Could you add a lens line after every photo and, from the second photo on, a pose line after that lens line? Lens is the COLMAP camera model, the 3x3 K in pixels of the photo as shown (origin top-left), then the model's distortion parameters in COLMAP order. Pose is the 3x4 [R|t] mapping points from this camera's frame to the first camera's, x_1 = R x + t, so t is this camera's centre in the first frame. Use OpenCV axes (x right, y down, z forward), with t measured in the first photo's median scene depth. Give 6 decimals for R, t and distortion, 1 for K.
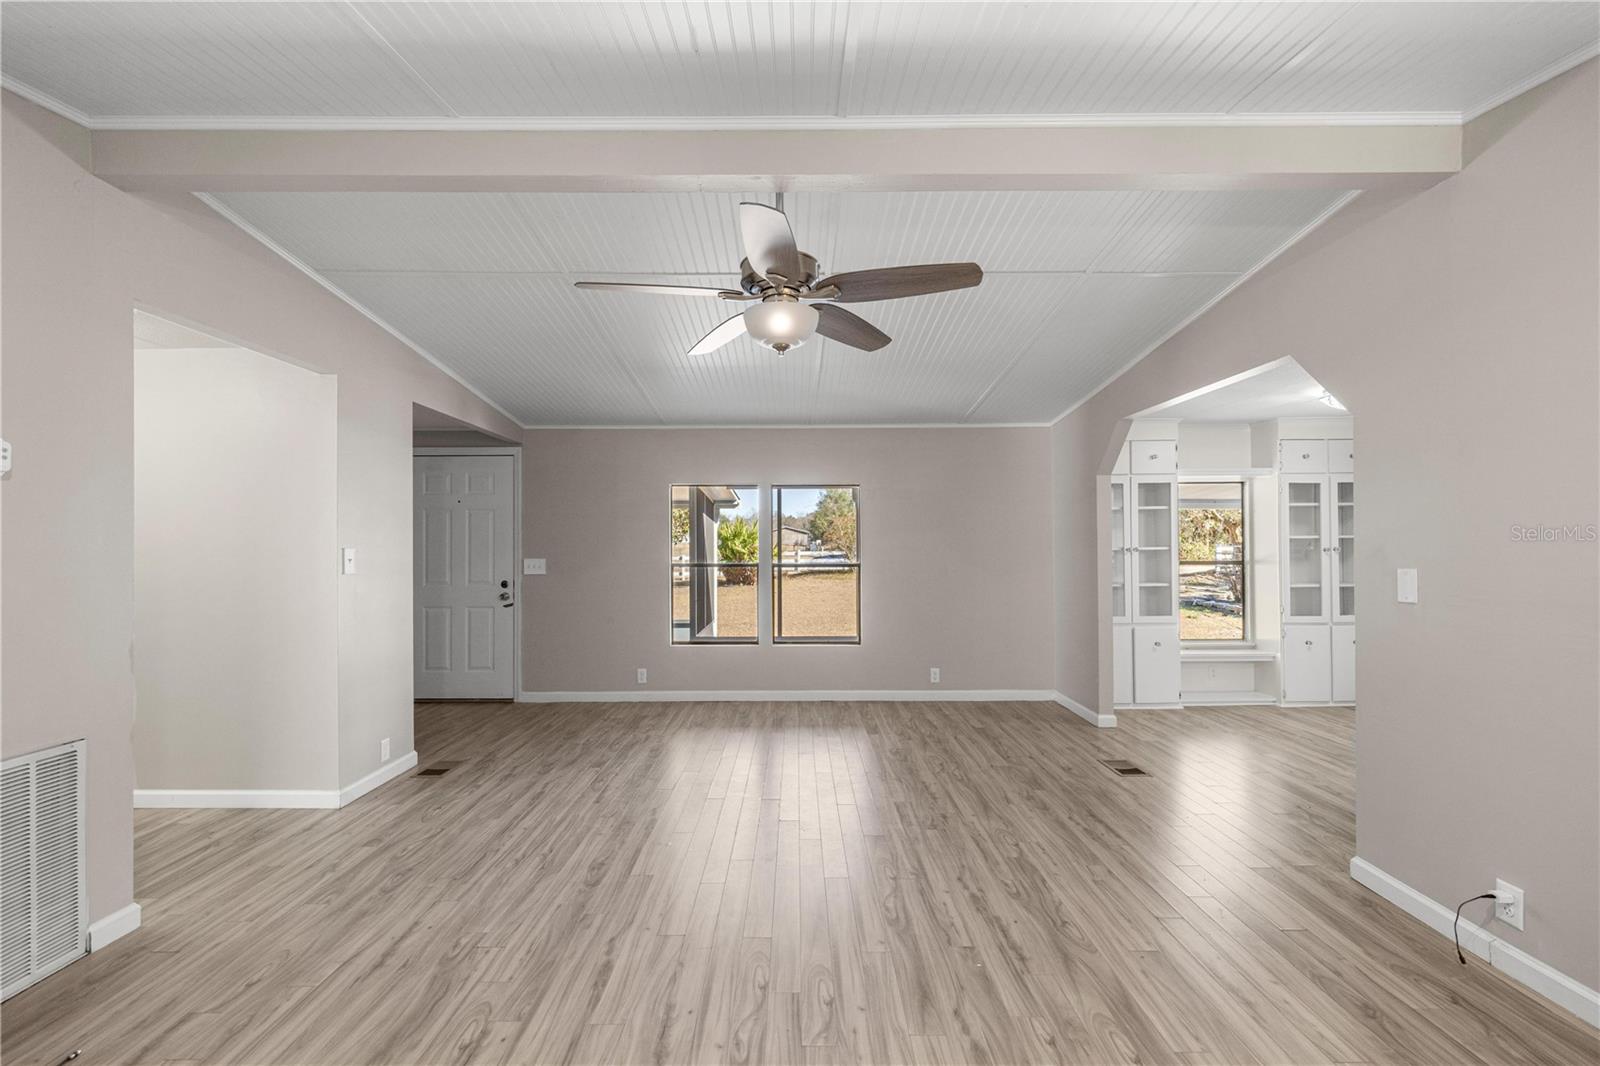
lens RADIAL K [[689.1, 0, 800.0], [0, 689.1, 533.0], [0, 0, 1]] dist [0.000775, 0.000343]
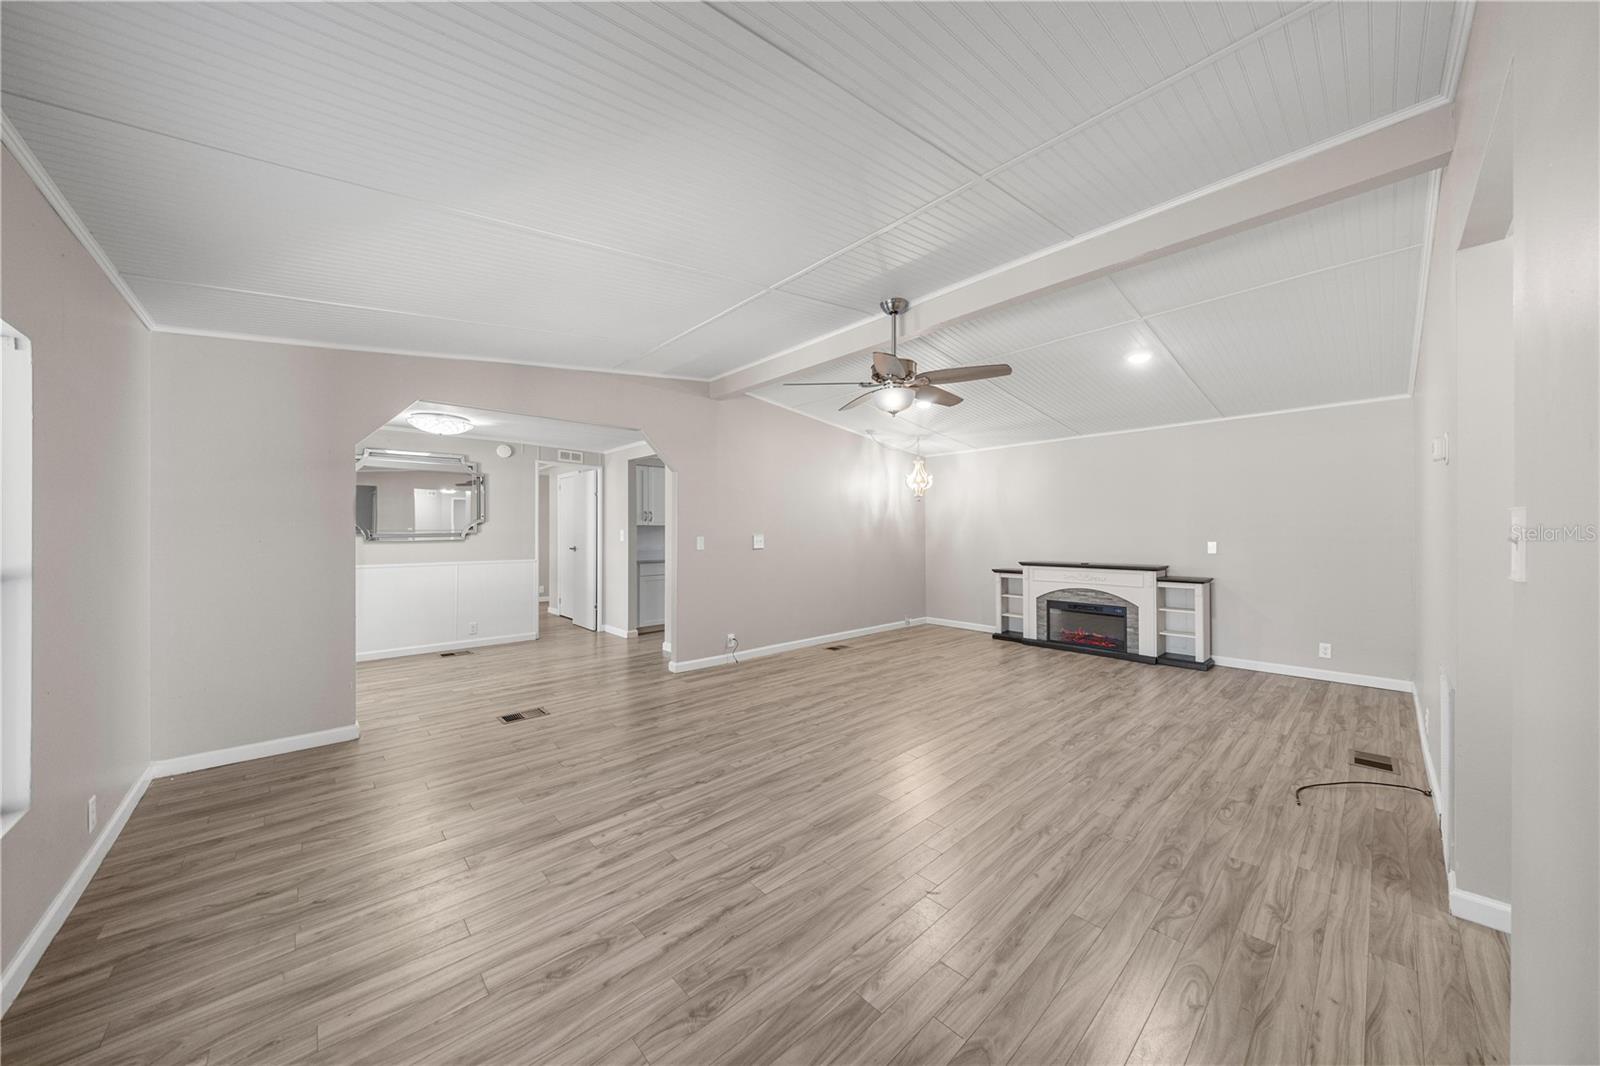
lens RADIAL K [[538.3, 0, 800.0], [0, 538.3, 533.0], [0, 0, 1]] dist [-0.000140, -0.000024]
pose [[-0.676190, 0.001941, 0.736725, -0.783060], [-0.005203, 0.999959, -0.007410, 0.048247], [-0.736709, -0.008844, -0.676152, 1.889450]]
